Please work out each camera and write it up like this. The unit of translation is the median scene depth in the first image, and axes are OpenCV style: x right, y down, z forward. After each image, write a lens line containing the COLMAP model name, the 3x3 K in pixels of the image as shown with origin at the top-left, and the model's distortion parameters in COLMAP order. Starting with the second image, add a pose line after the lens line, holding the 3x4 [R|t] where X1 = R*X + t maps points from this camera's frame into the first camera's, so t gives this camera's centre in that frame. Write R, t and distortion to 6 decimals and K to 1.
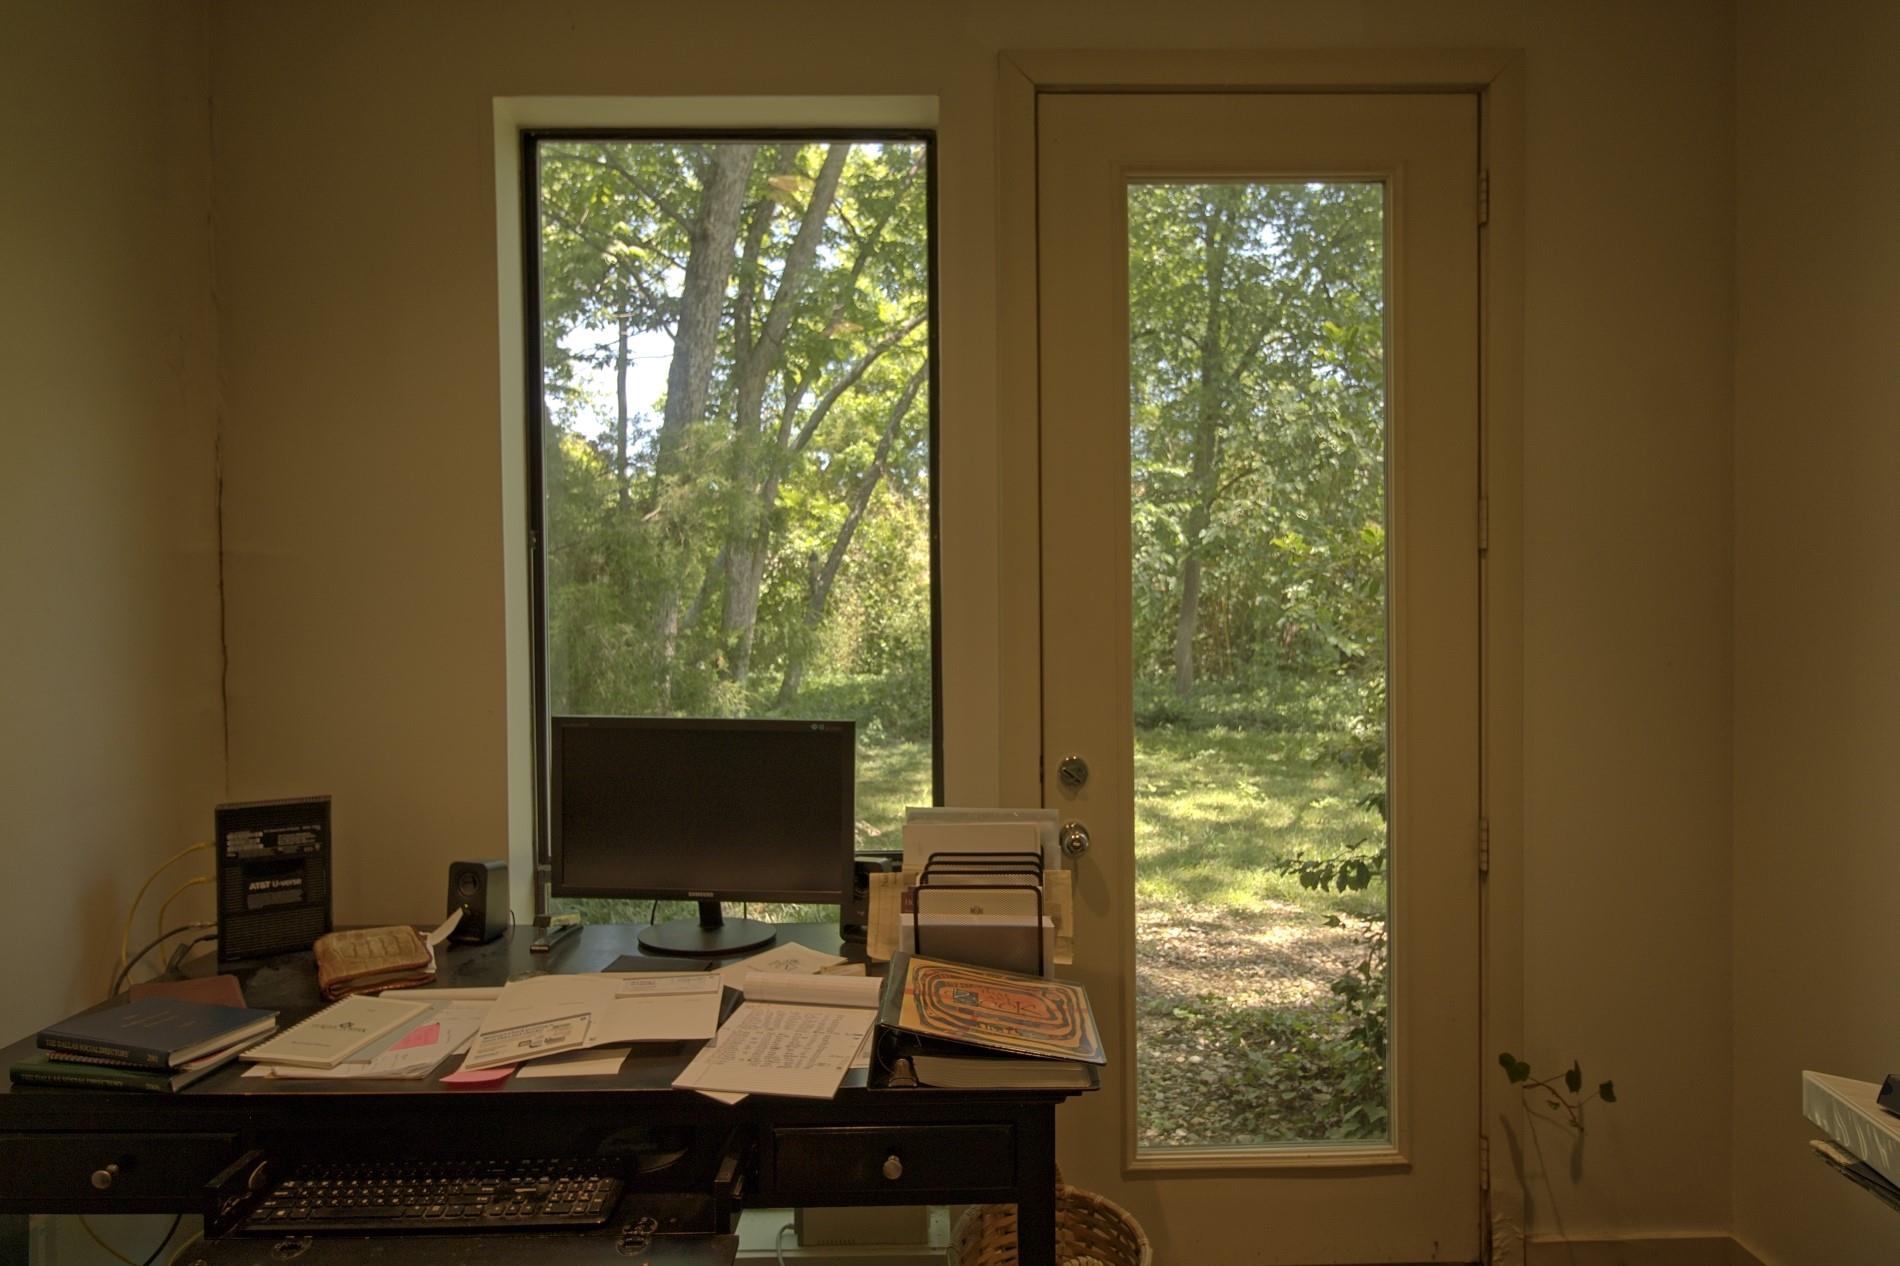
lens RADIAL K [[1049.3, 0, 951.1], [0, 1049.3, 628.3], [0, 0, 1]] dist [0.000272, 0.001864]
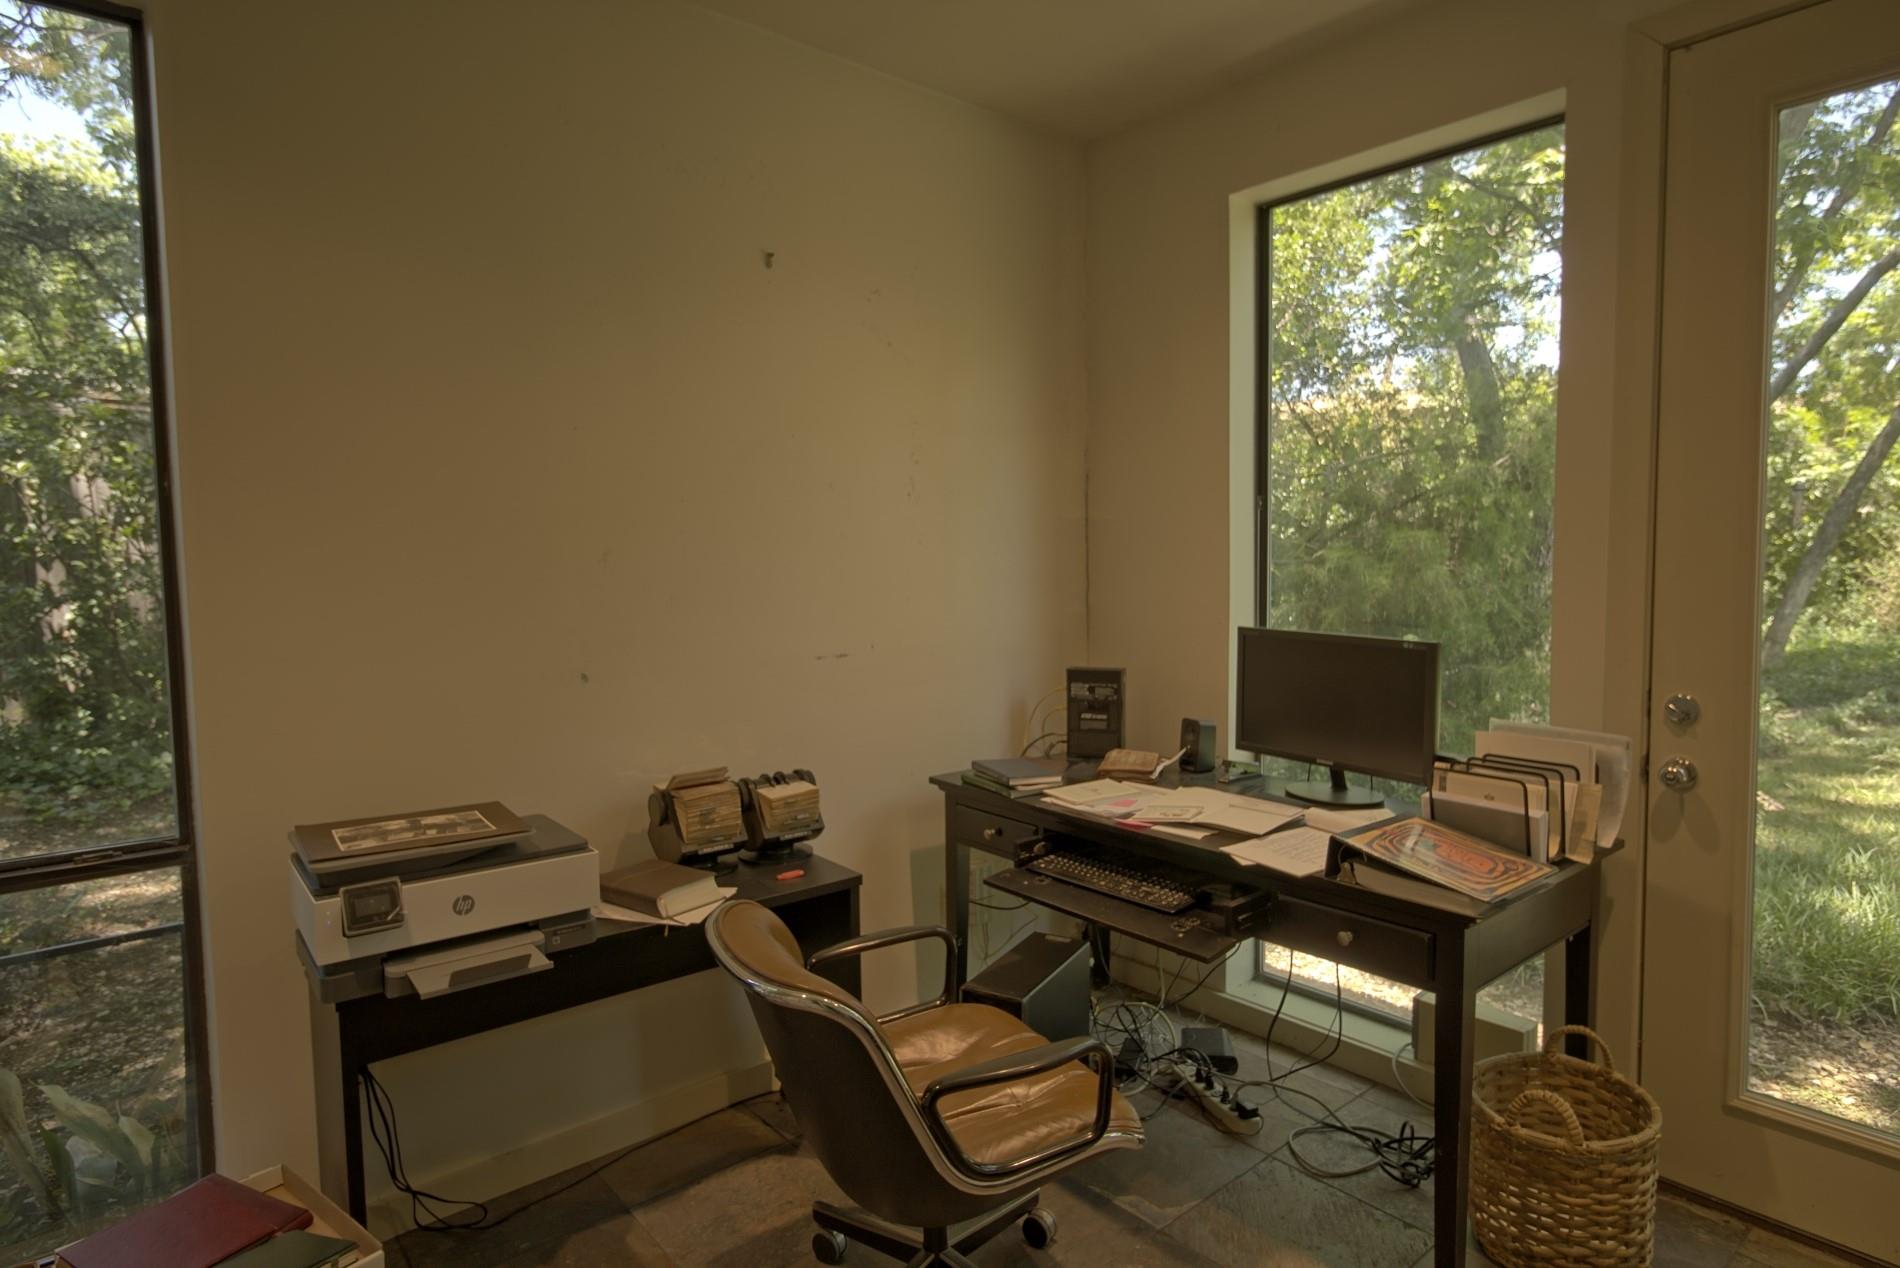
lens RADIAL K [[1049.3, 0, 955.2], [0, 1049.3, 635.0], [0, 0, 1]] dist [0.000272, 0.001864]
pose [[0.633512, 0.059273, -0.771459, 0.581665], [-0.010545, 0.997630, 0.067990, 0.000224], [0.773661, -0.034938, 0.632636, -0.270042]]
